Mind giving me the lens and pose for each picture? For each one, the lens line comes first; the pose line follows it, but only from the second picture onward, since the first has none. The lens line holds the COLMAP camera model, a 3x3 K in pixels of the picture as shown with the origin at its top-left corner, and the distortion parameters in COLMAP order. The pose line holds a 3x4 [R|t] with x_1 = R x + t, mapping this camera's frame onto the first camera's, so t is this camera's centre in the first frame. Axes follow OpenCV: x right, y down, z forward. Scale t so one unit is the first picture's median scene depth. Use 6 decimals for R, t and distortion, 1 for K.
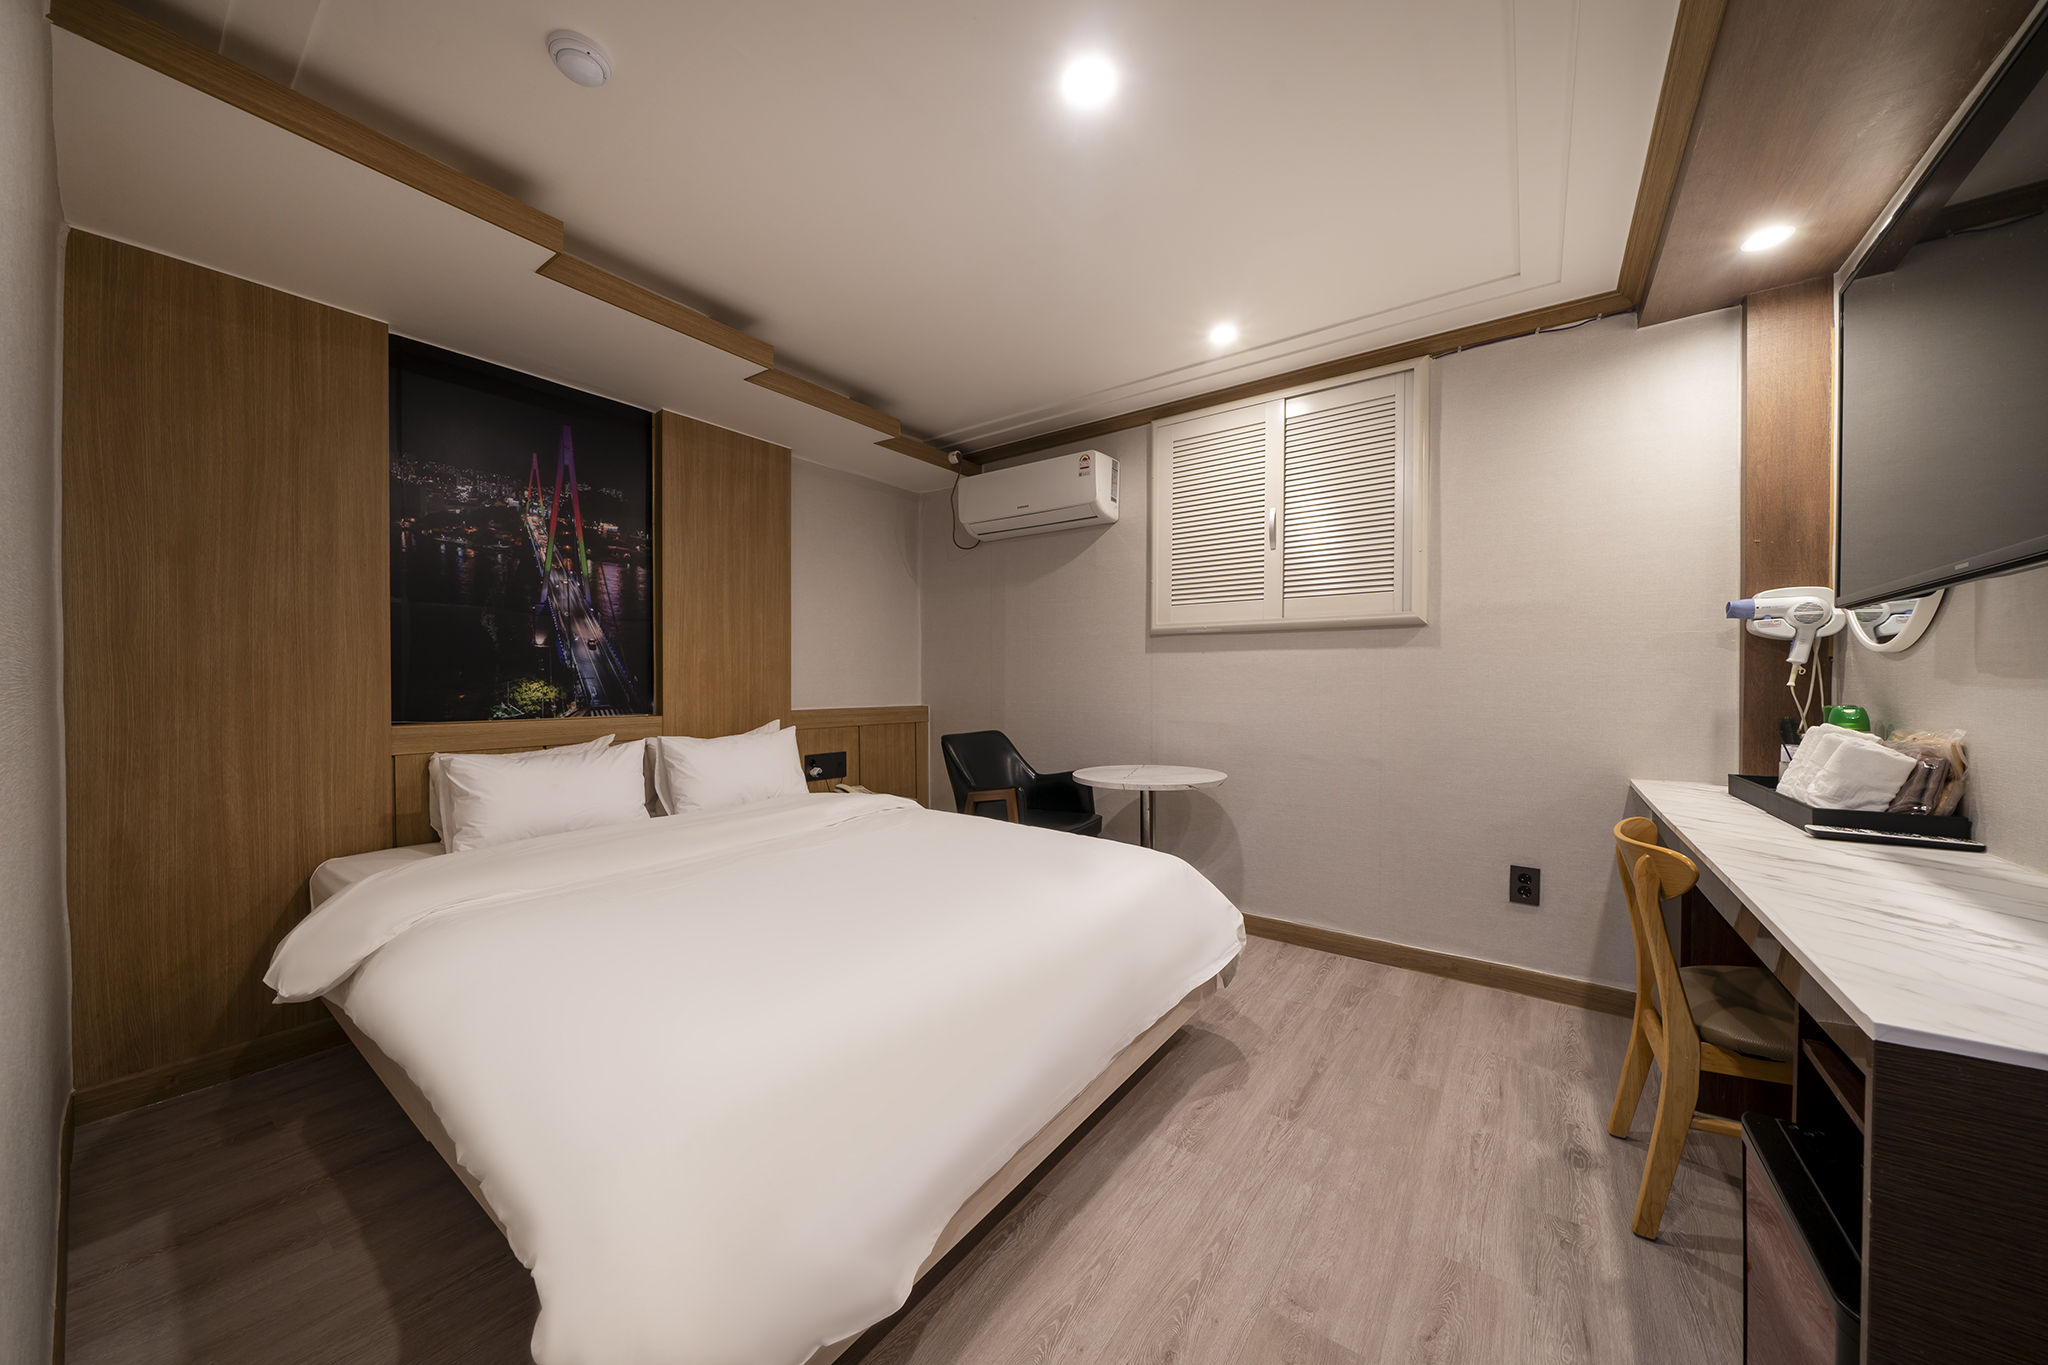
lens RADIAL K [[701.9, 0, 1021.9], [0, 701.9, 689.0], [0, 0, 1]] dist [-0.000948, -0.001122]
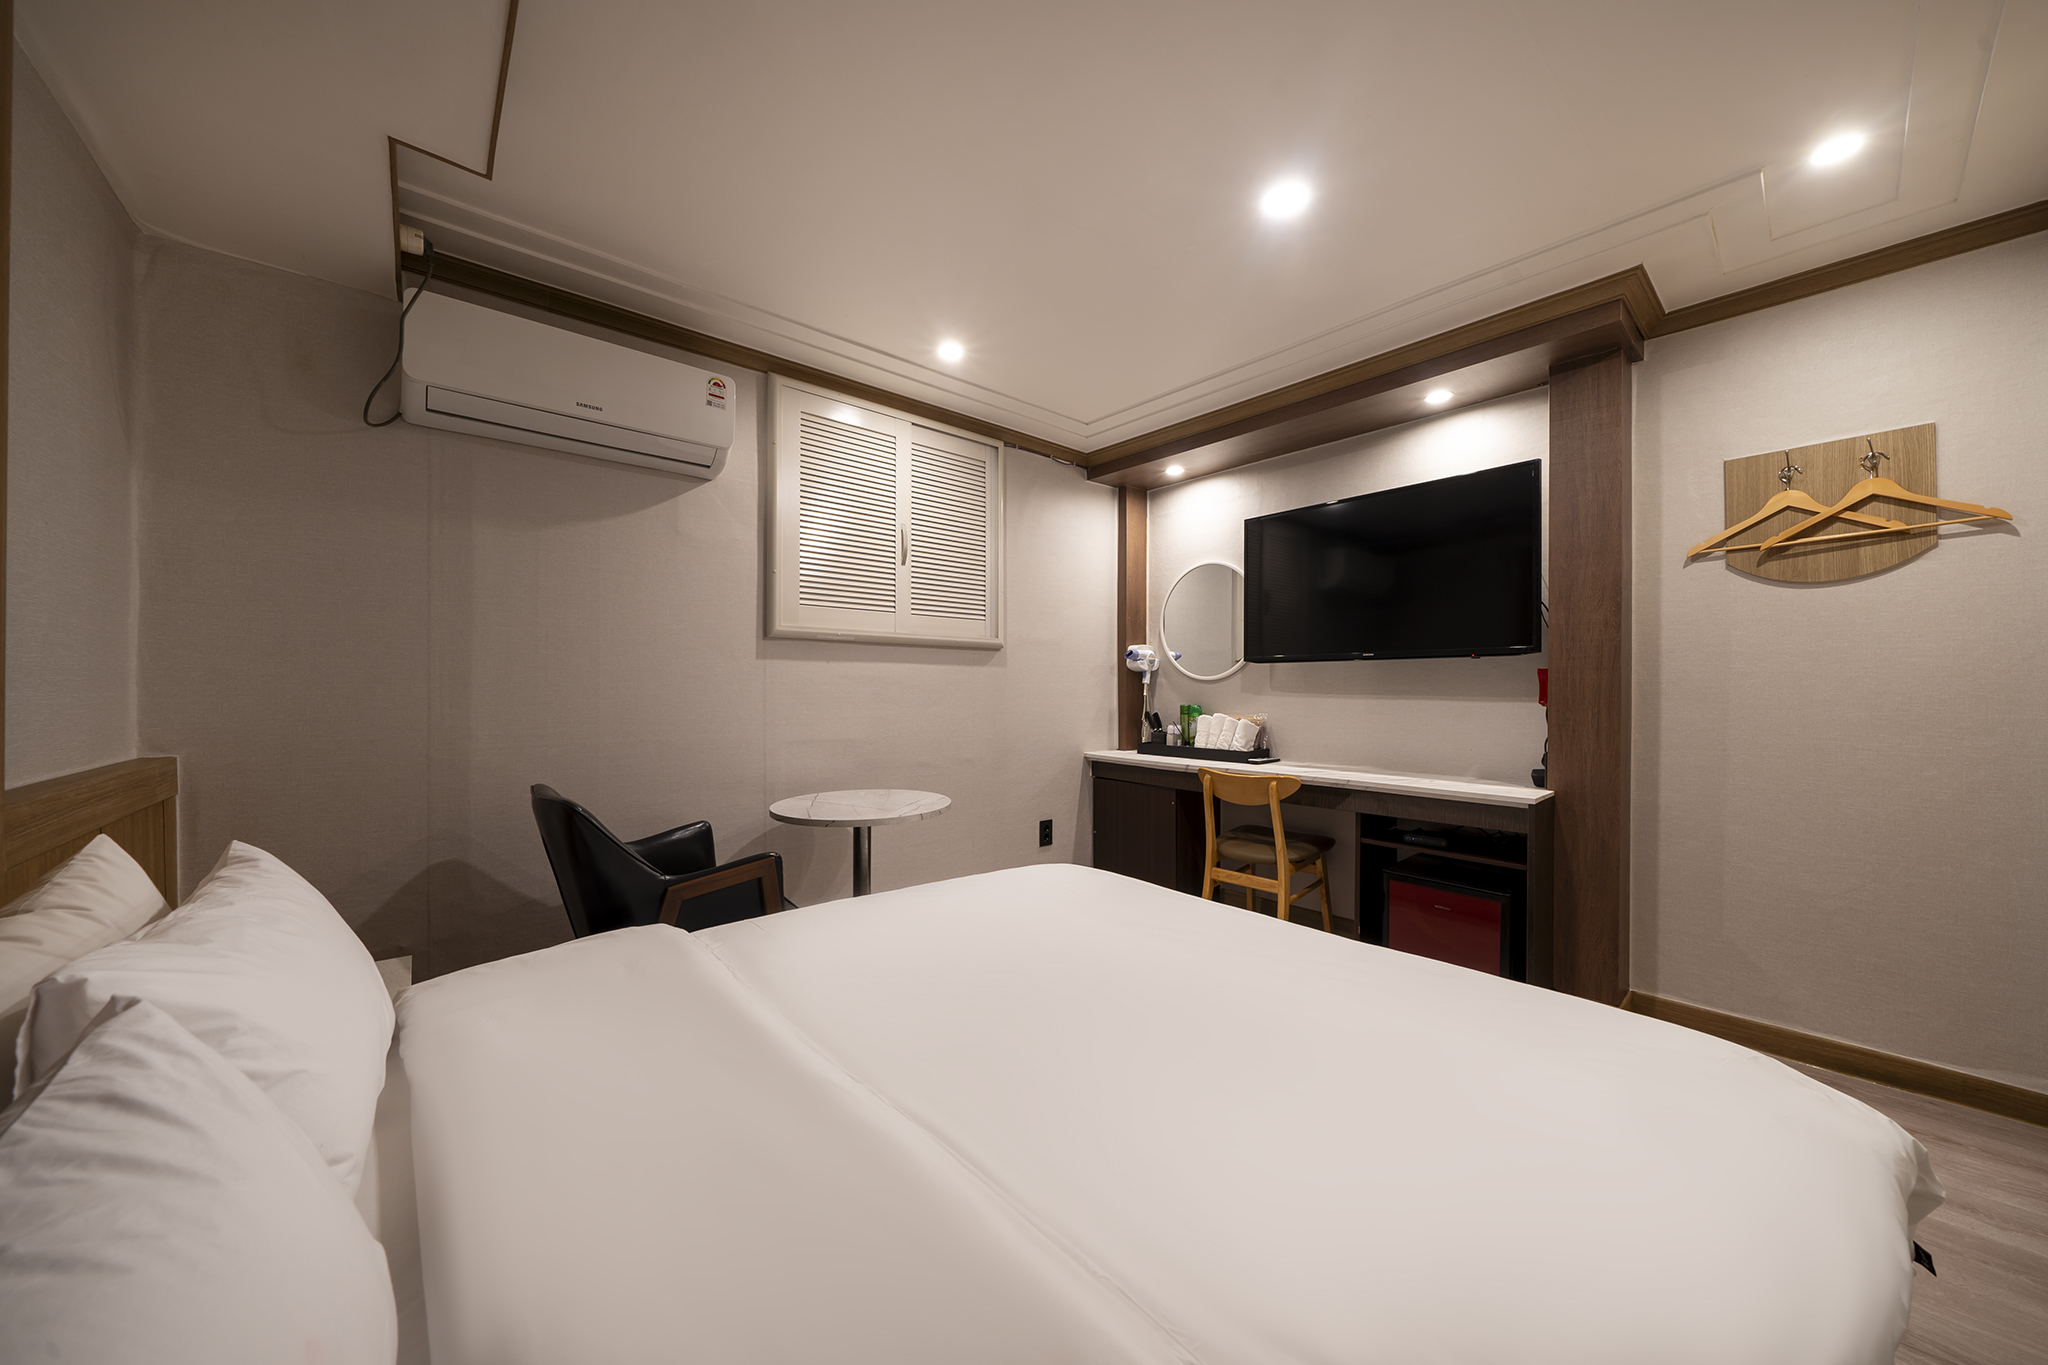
lens RADIAL K [[701.9, 0, 1021.9], [0, 701.9, 689.0], [0, 0, 1]] dist [-0.000948, -0.001122]
pose [[0.225427, -0.000387, 0.974260, -0.637361], [0.009618, 0.999952, -0.001828, -0.015229], [-0.974213, 0.009782, 0.225420, 0.638213]]
